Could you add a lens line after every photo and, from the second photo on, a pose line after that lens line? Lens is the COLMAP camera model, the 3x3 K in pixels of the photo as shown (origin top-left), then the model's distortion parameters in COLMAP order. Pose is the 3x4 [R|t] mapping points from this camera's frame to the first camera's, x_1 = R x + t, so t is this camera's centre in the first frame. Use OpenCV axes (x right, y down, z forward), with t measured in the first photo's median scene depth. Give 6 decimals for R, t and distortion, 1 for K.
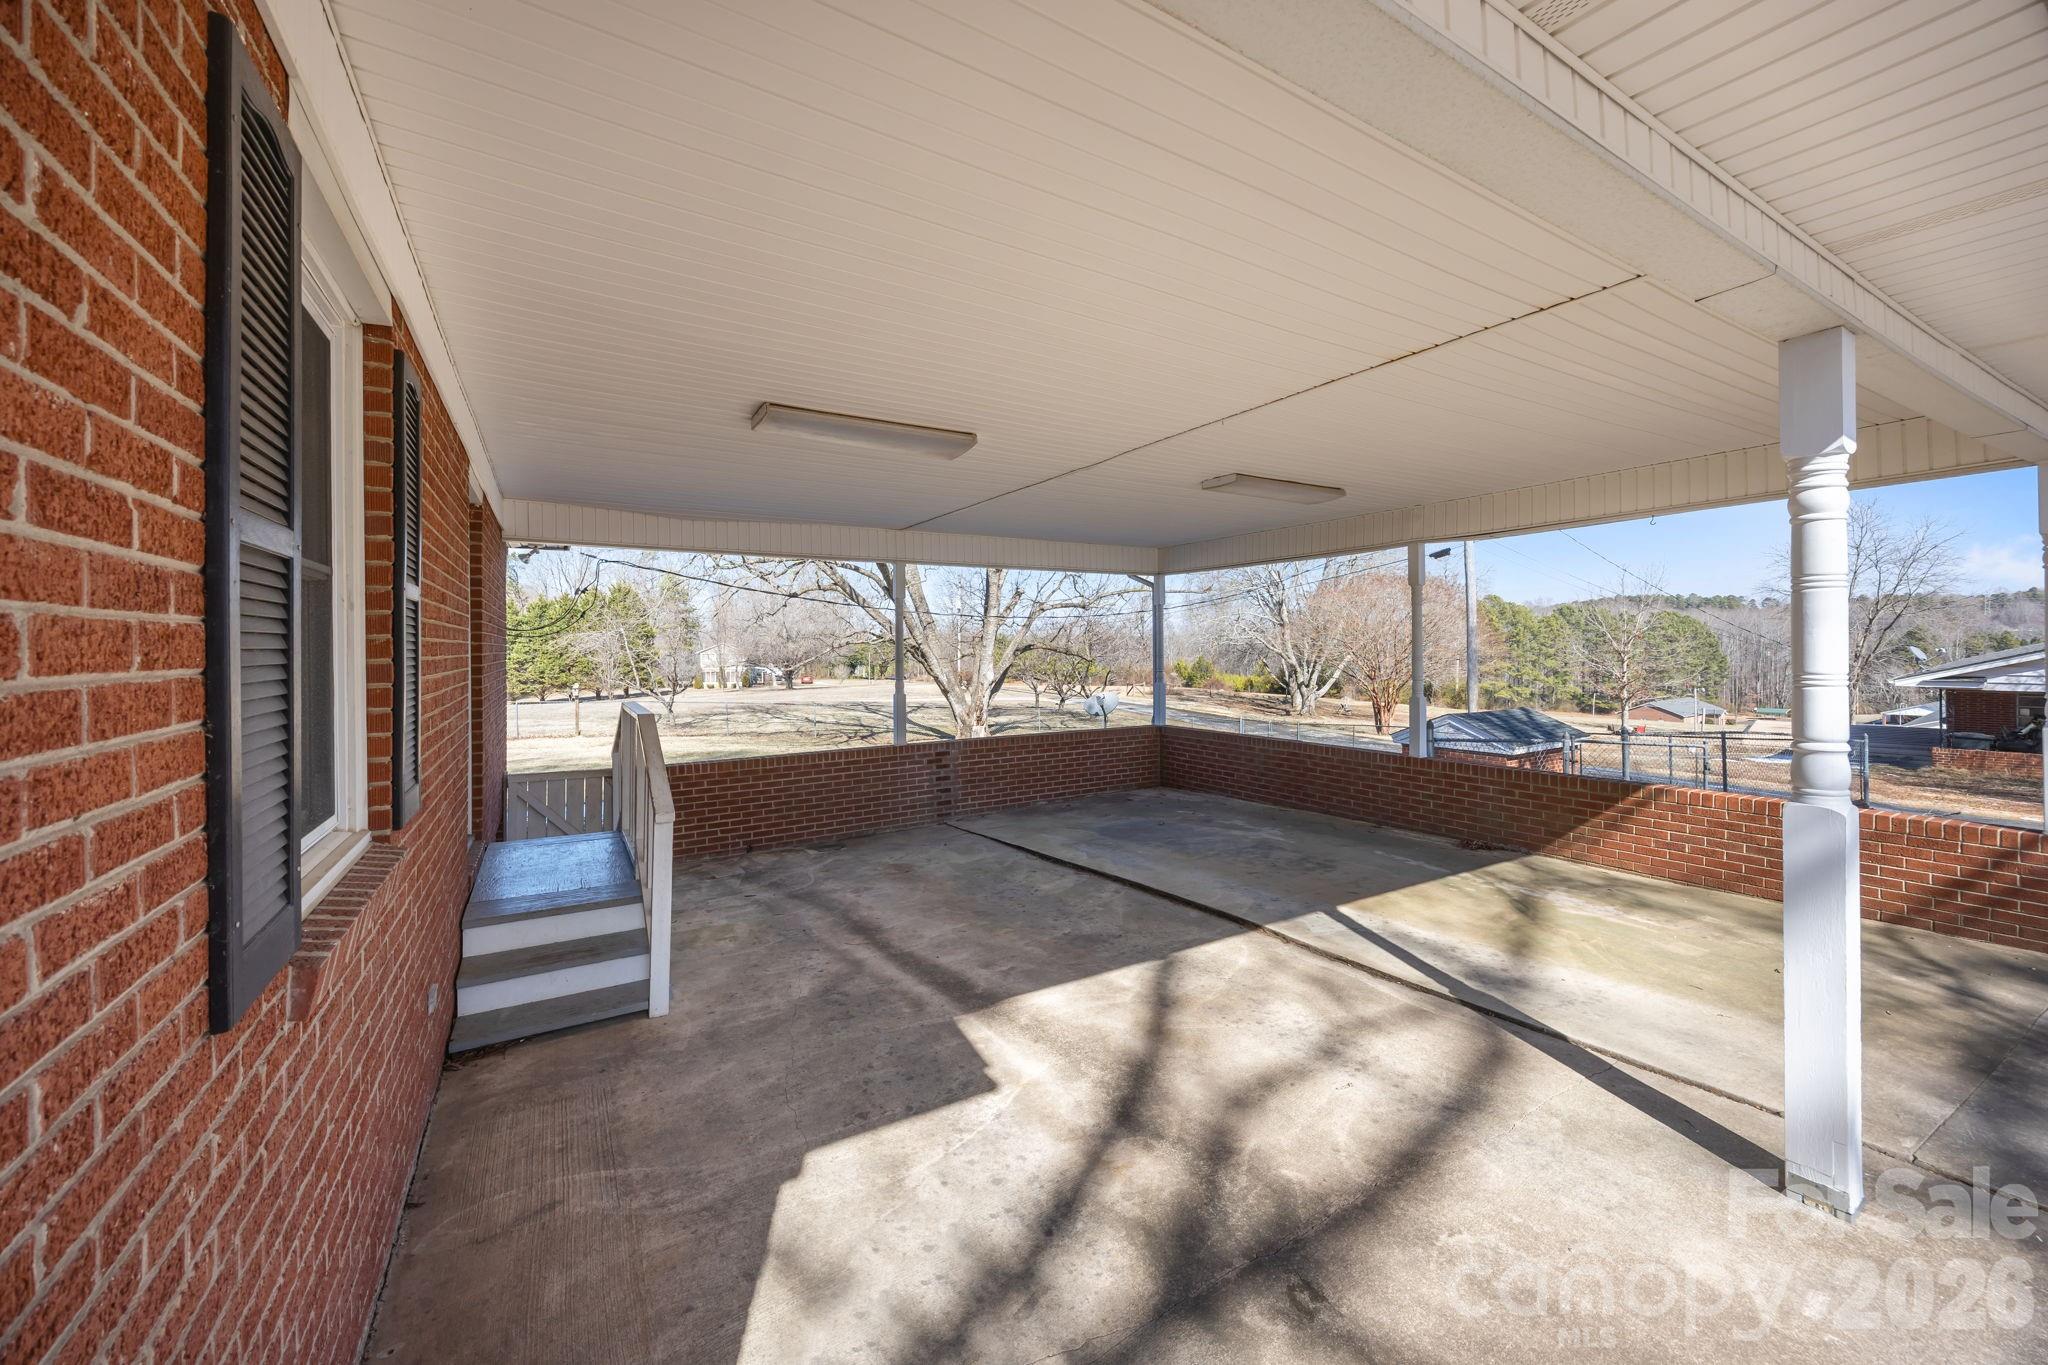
lens RADIAL K [[779.6, 0, 1017.8], [0, 779.6, 646.9], [0, 0, 1]] dist [0.003719, -0.000726]
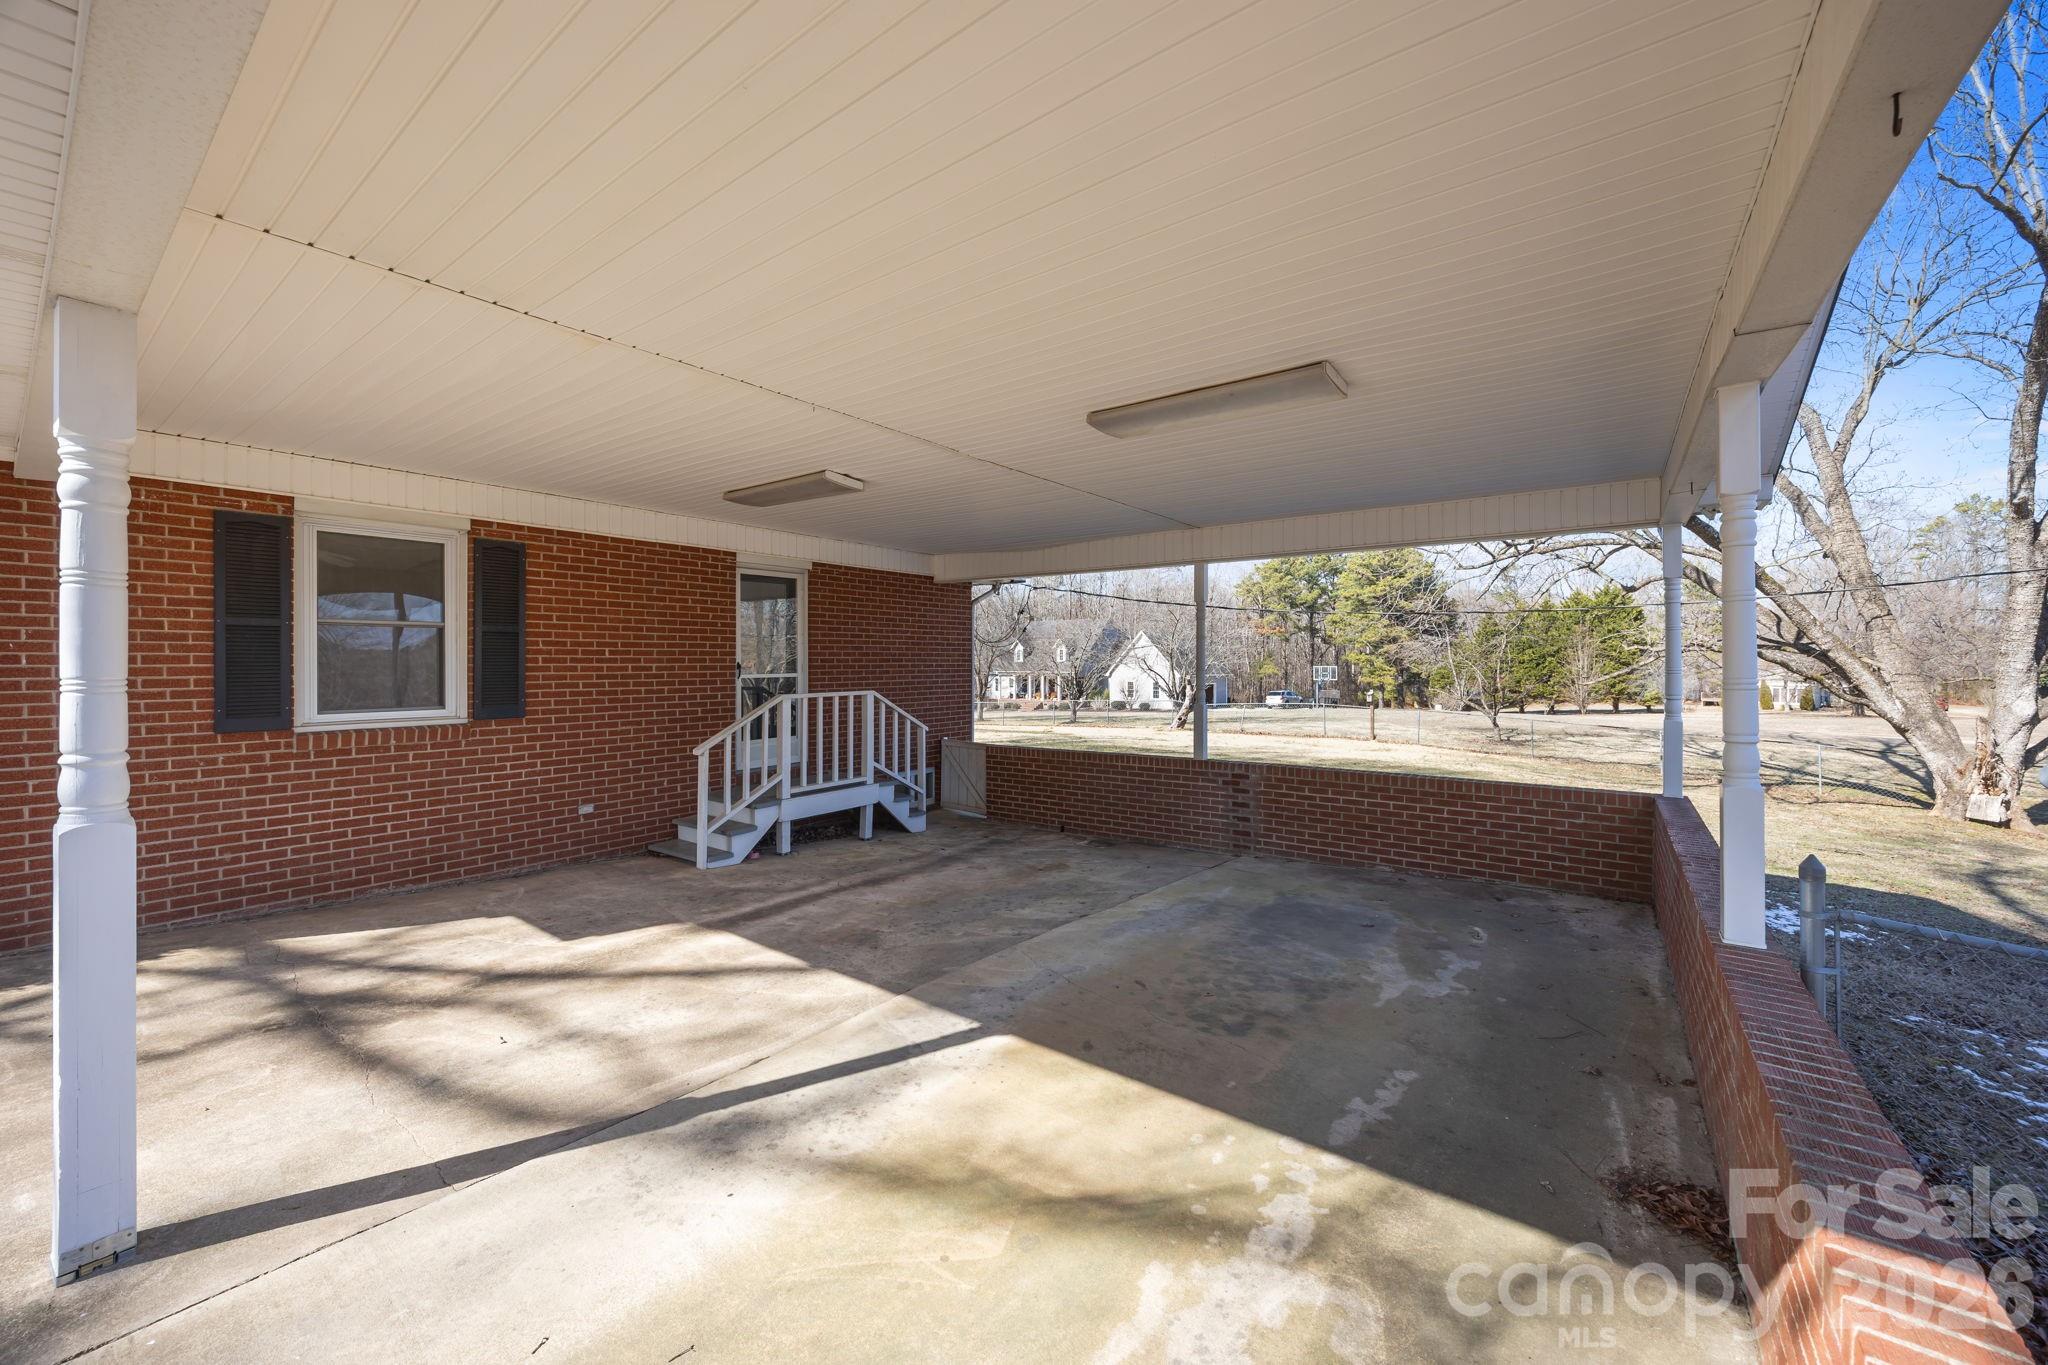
lens RADIAL K [[779.6, 0, 1021.1], [0, 779.6, 667.0], [0, 0, 1]] dist [0.003719, -0.000726]
pose [[0.372573, 0.012342, -0.927921, 1.315685], [0.001694, 0.999901, 0.013980, 0.007280], [0.928001, -0.006781, 0.372516, 0.967861]]
